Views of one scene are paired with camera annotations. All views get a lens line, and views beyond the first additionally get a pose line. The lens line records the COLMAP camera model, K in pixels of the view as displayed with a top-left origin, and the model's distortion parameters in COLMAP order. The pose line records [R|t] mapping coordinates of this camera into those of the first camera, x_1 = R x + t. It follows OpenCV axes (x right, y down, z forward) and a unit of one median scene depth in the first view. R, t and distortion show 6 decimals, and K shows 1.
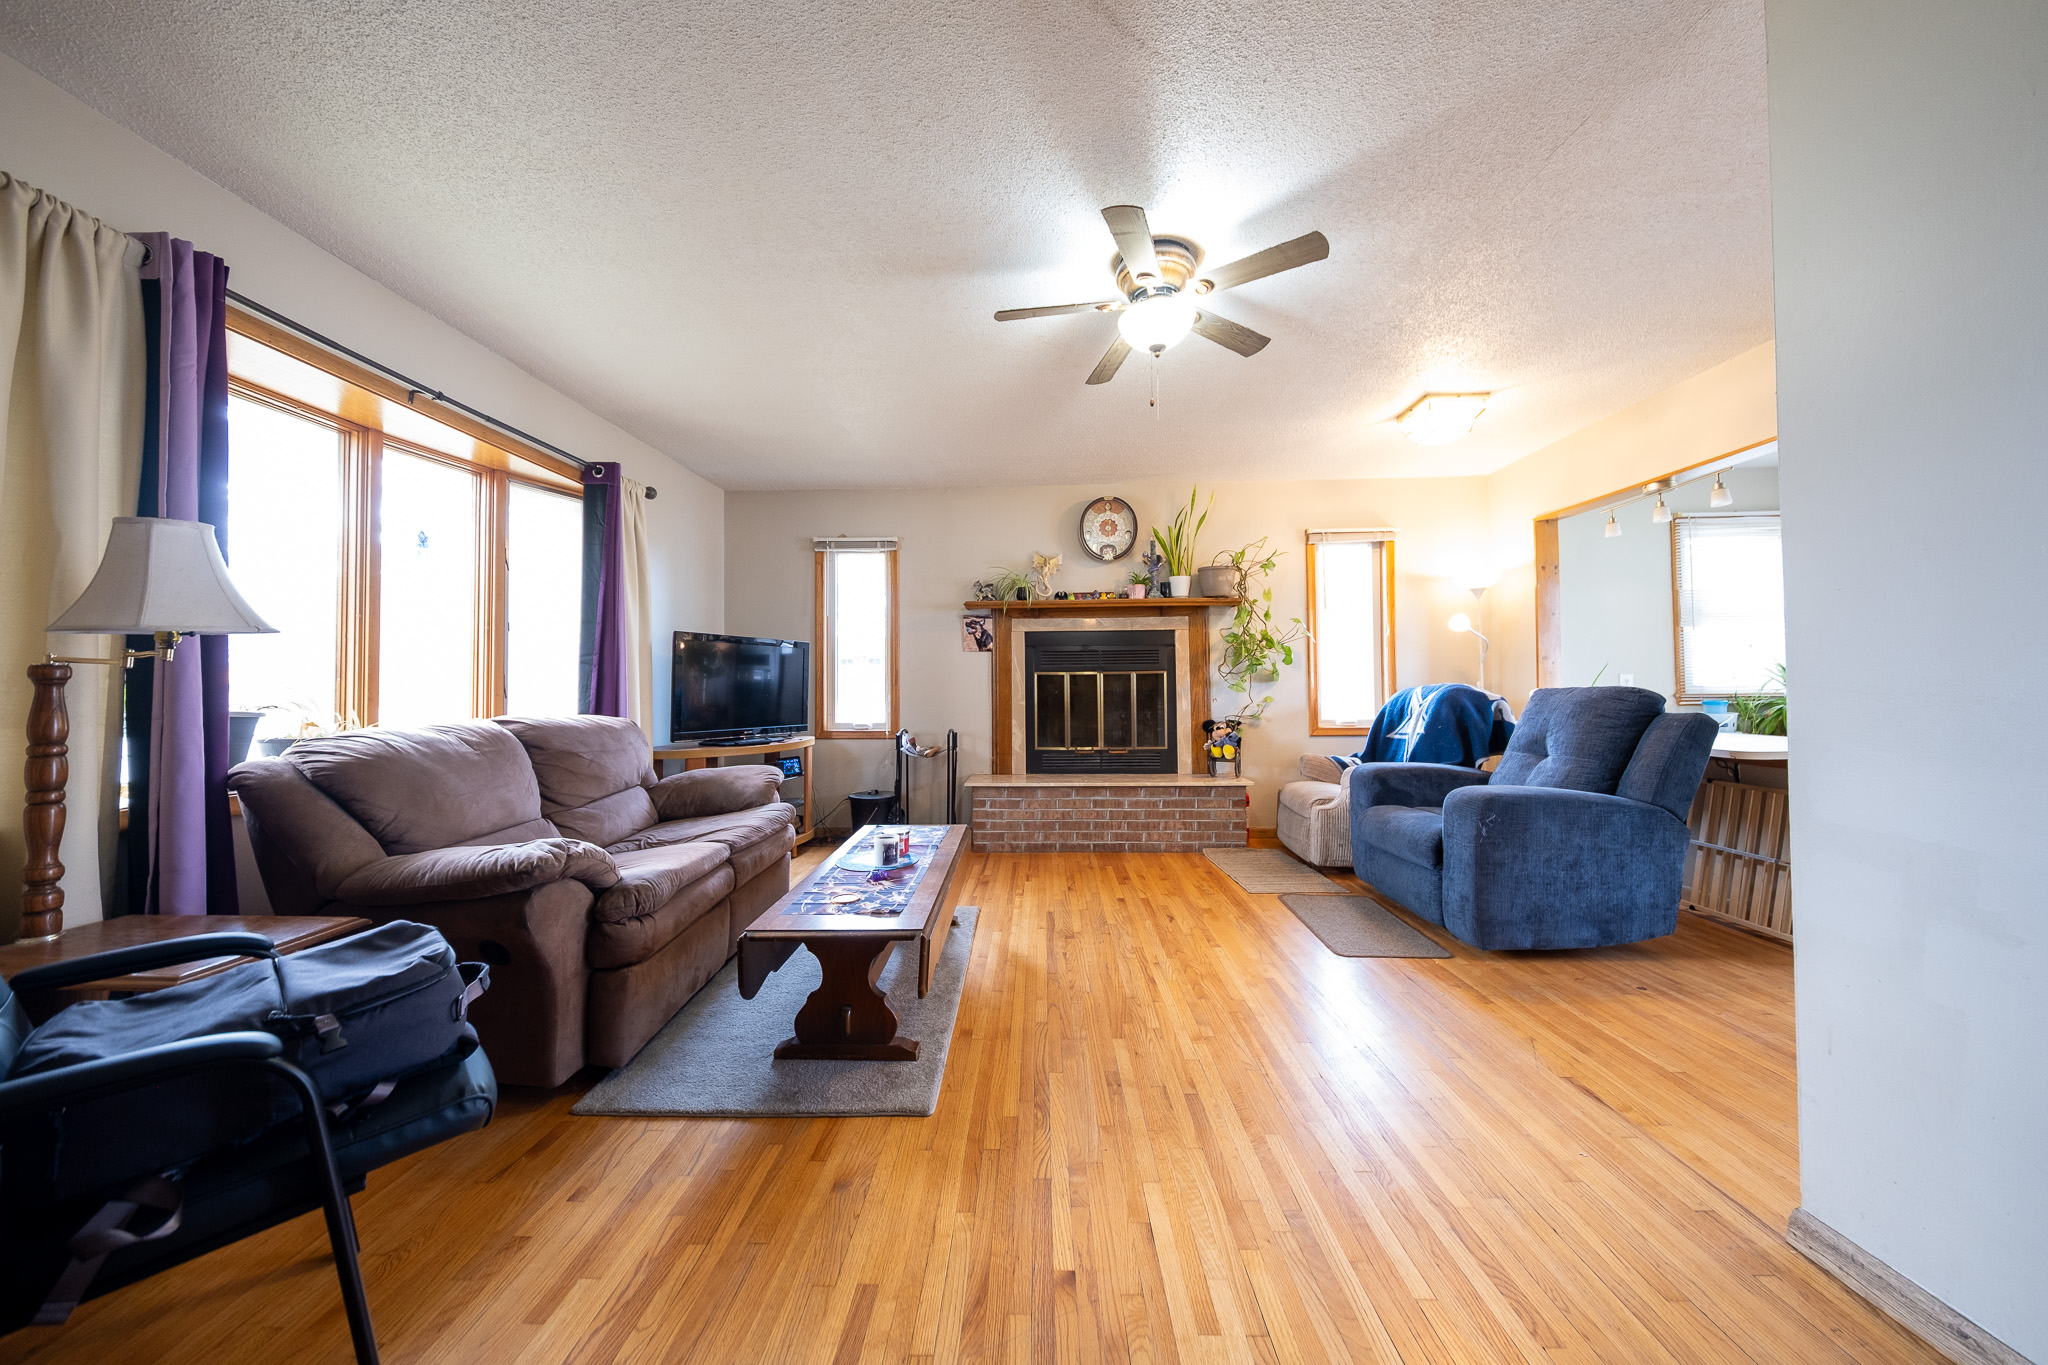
lens RADIAL K [[685.9, 0, 1018.8], [0, 685.9, 679.0], [0, 0, 1]] dist [0.006004, -0.002333]
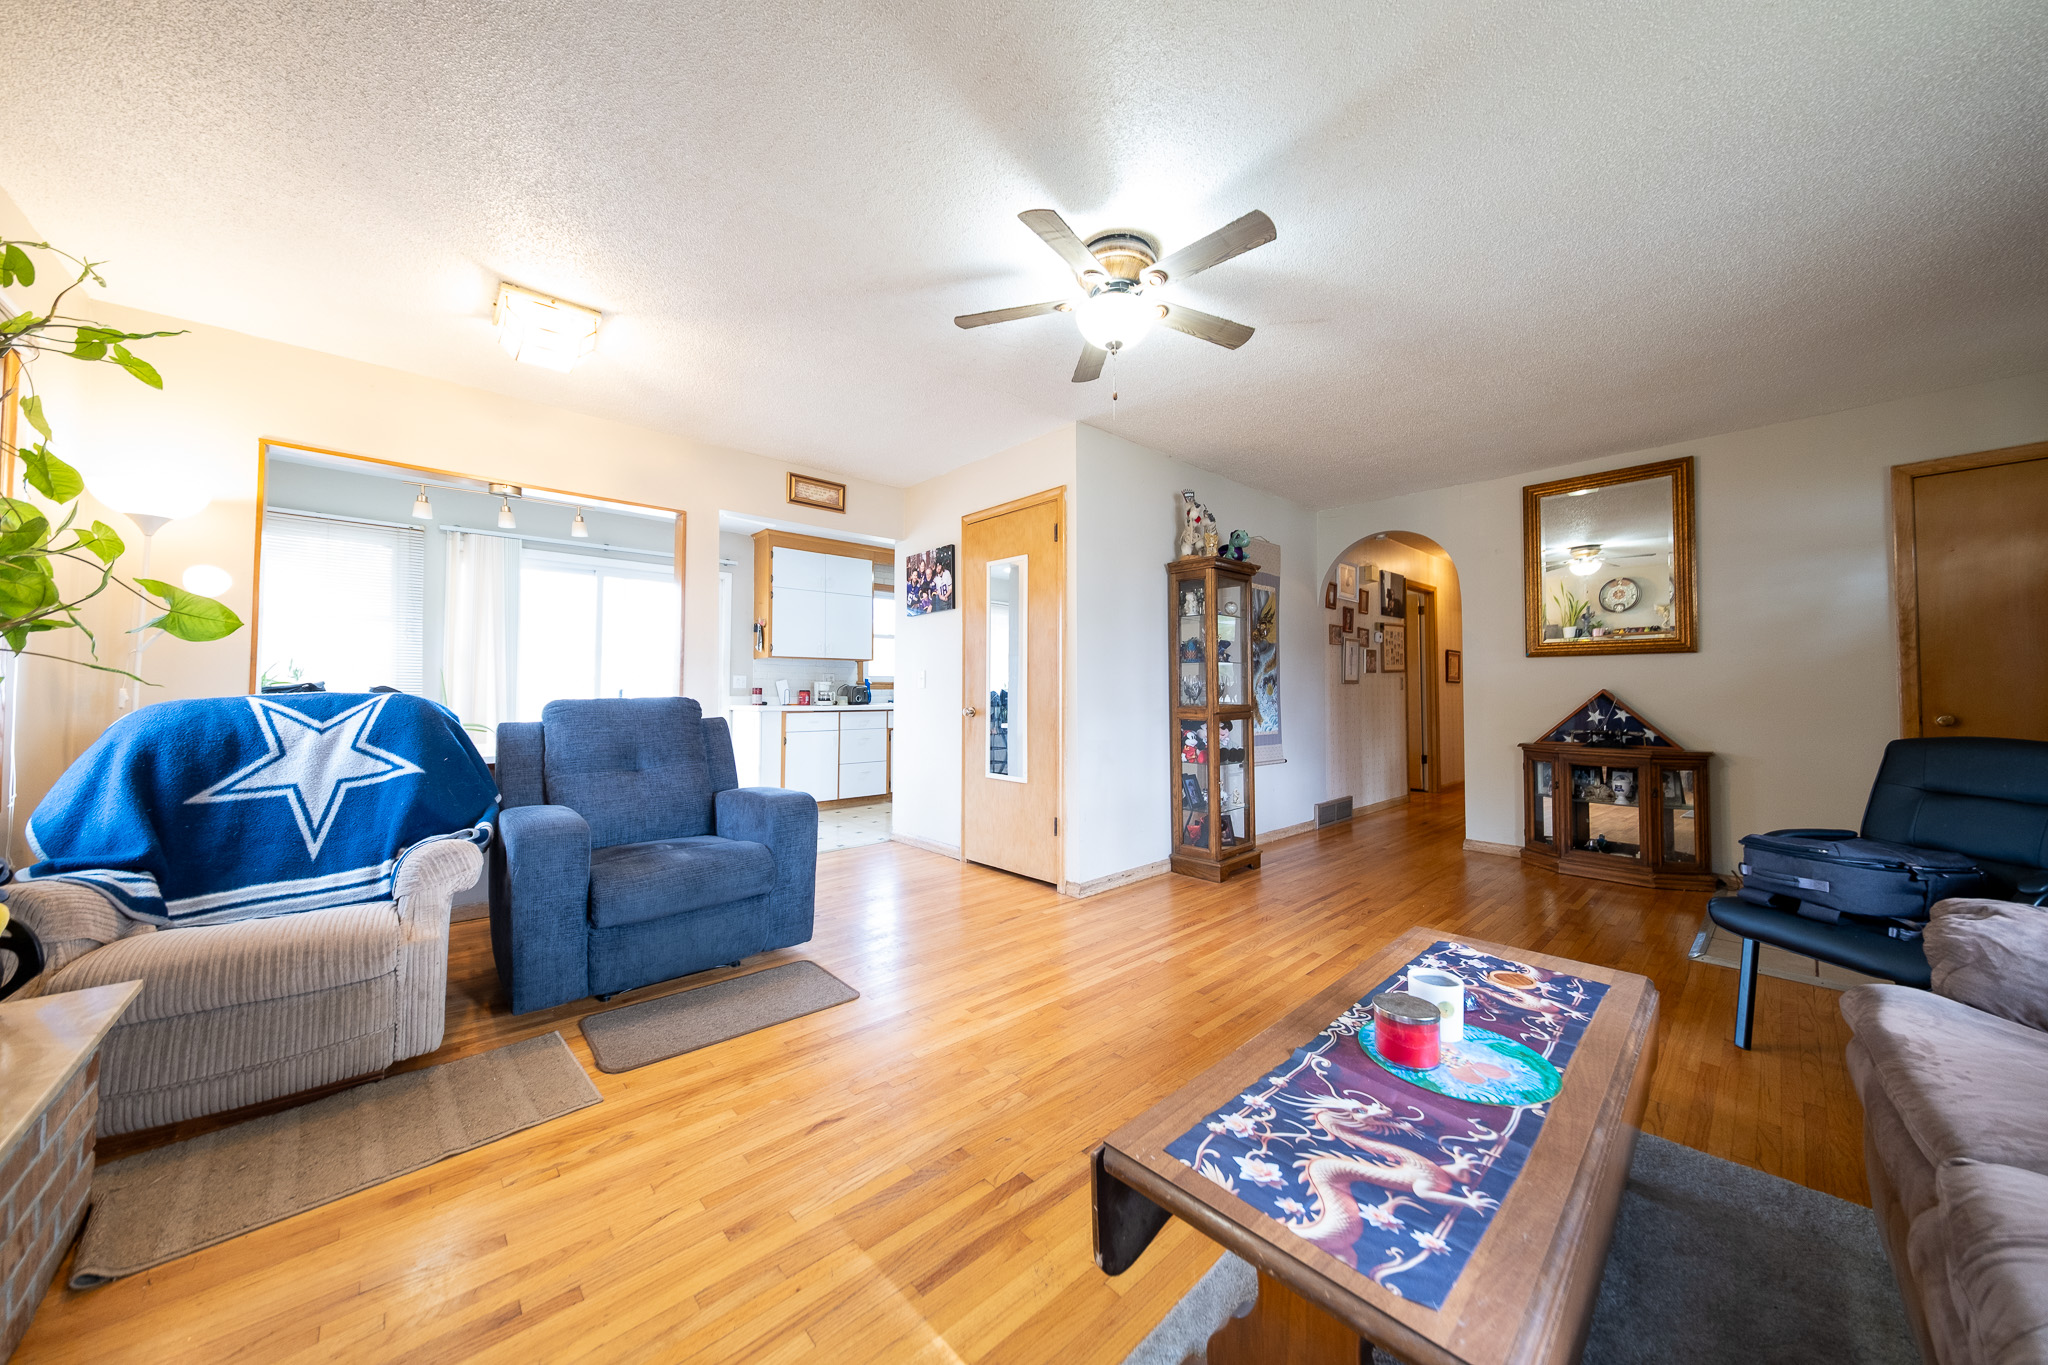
lens RADIAL K [[685.9, 0, 1018.8], [0, 685.9, 679.0], [0, 0, 1]] dist [0.006004, -0.002333]
pose [[-0.694032, 0.022866, 0.719581, -0.555083], [-0.000054, 0.999494, -0.031814, 0.030778], [-0.719944, -0.022118, -0.693680, 2.497193]]
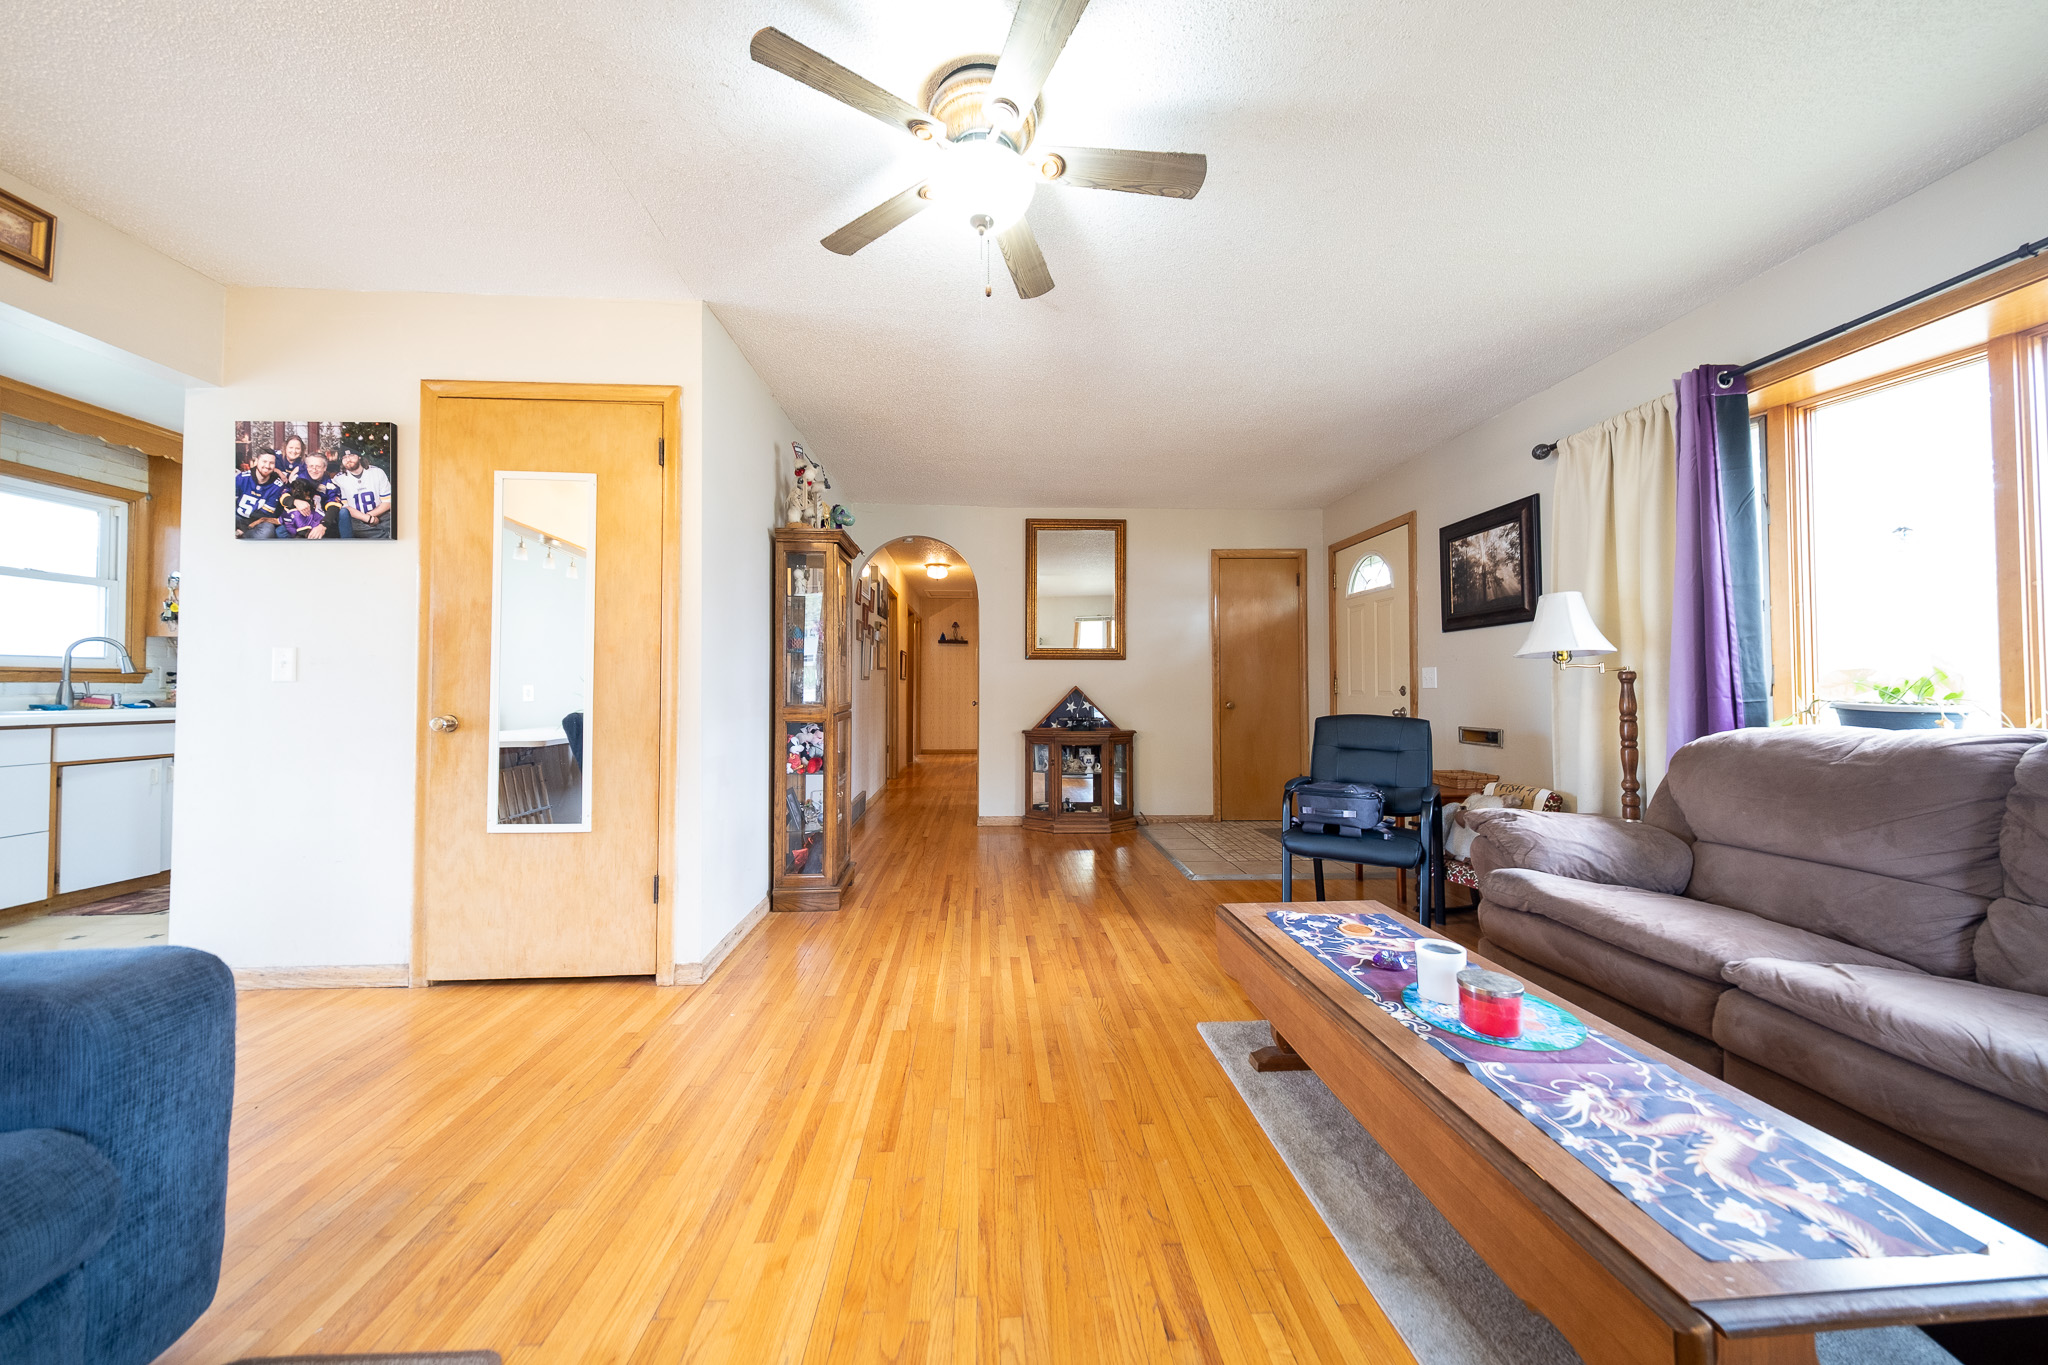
lens RADIAL K [[685.9, 0, 1018.8], [0, 685.9, 679.0], [0, 0, 1]] dist [0.006004, -0.002333]
pose [[-0.996348, 0.008221, -0.084990, 0.327230], [0.010054, 0.999725, -0.021172, 0.020425], [0.084792, -0.021949, -0.996157, 2.428248]]
